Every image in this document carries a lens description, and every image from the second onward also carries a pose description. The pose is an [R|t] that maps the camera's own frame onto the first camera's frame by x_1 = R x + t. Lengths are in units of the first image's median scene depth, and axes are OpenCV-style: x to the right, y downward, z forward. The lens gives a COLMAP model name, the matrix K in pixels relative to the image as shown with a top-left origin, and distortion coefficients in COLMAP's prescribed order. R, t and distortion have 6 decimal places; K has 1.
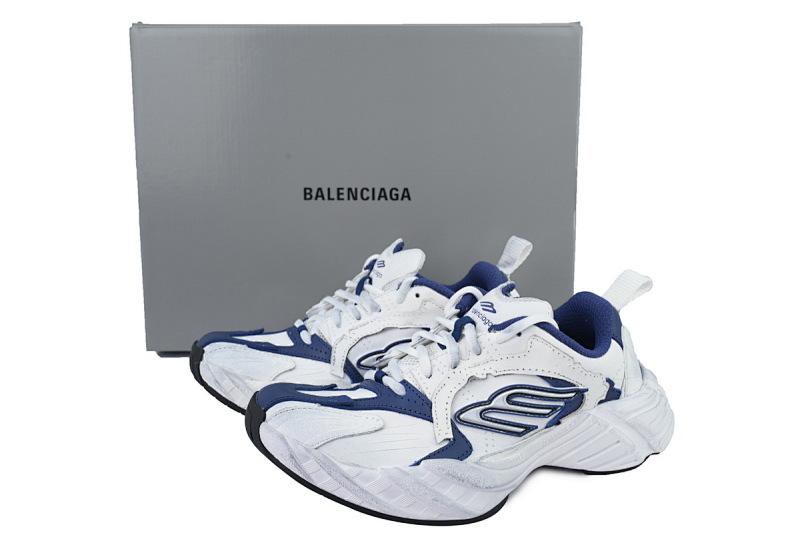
lens RADIAL K [[754.5, 0, 400.0], [0, 754.5, 266.5], [0, 0, 1]] dist [-0.003491, -0.003323]
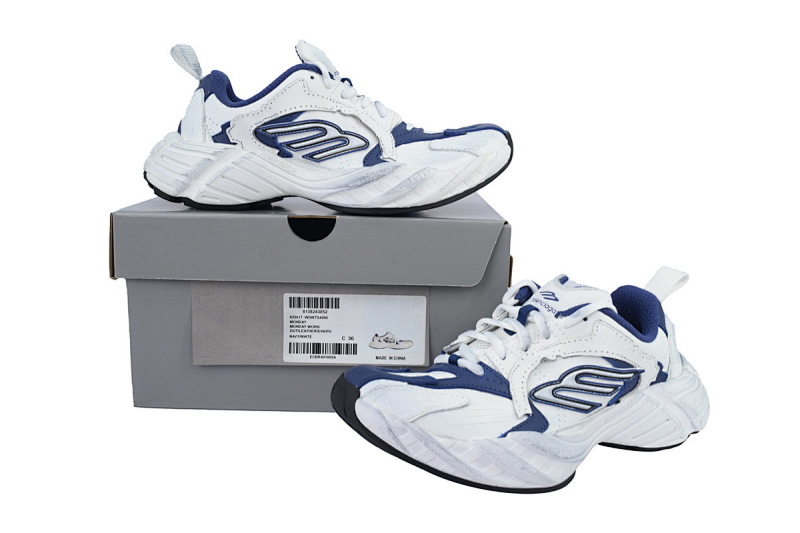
lens RADIAL K [[754.5, 0, 400.0], [0, 754.5, 266.5], [0, 0, 1]] dist [-0.003491, -0.003323]
pose [[0.996200, 0.009937, 0.086523, -0.205351], [-0.007267, 0.999489, -0.031119, 0.049896], [-0.086788, 0.030372, 0.995764, -0.065379]]
